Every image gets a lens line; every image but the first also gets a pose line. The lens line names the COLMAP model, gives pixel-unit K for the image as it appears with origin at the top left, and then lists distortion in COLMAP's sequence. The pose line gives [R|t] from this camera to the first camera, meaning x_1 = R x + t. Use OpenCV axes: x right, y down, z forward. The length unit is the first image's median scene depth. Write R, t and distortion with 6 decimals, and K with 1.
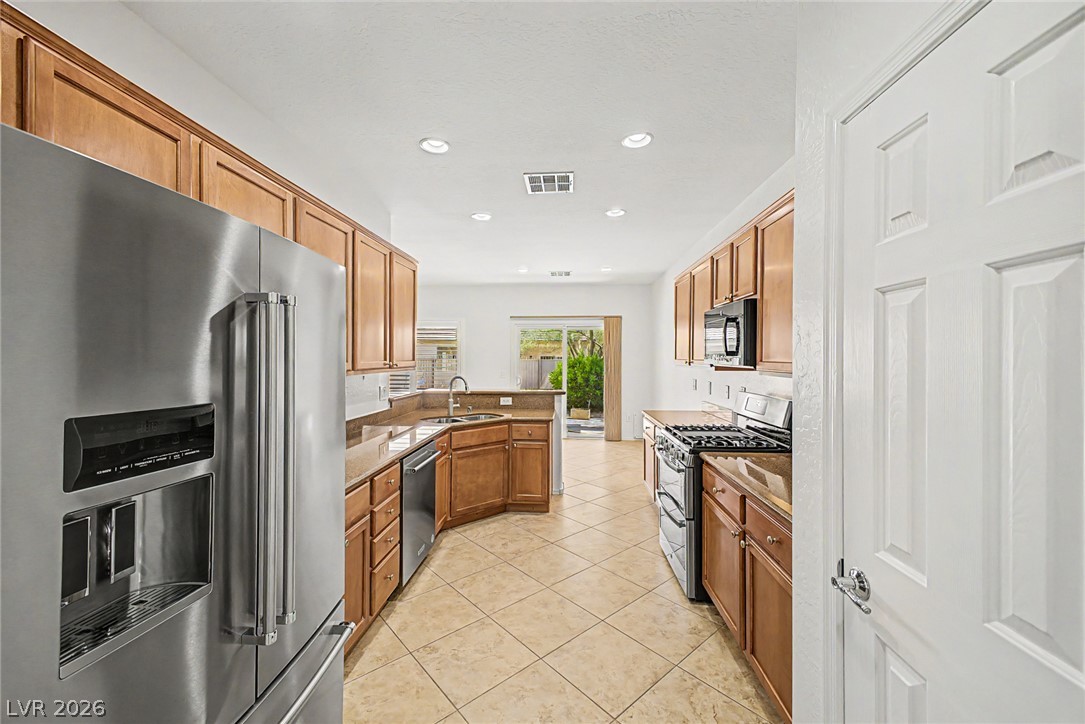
lens RADIAL K [[402.3, 0, 543.0], [0, 402.3, 359.8], [0, 0, 1]] dist [0.013694, -0.000224]
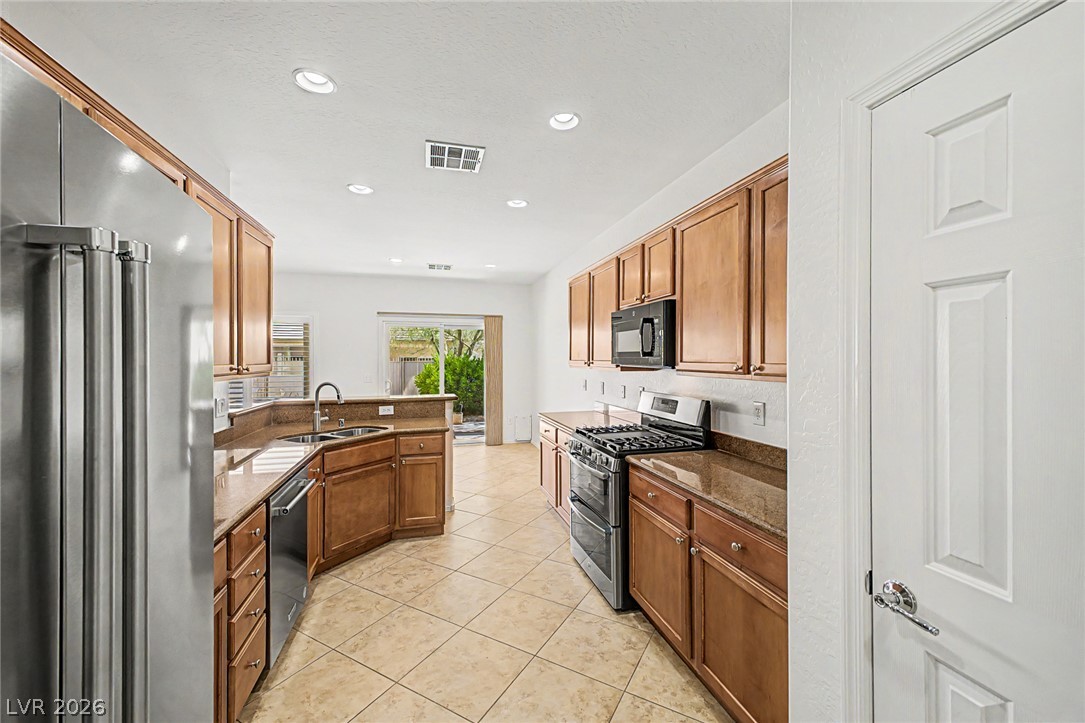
lens RADIAL K [[407.1, 0, 529.3], [0, 407.1, 361.8], [0, 0, 1]] dist [0.010728, -0.000252]
pose [[0.950323, -0.007026, 0.311185, -0.106284], [0.006440, 0.999975, 0.002912, -0.001121], [-0.311198, -0.000763, 0.950345, 0.117092]]
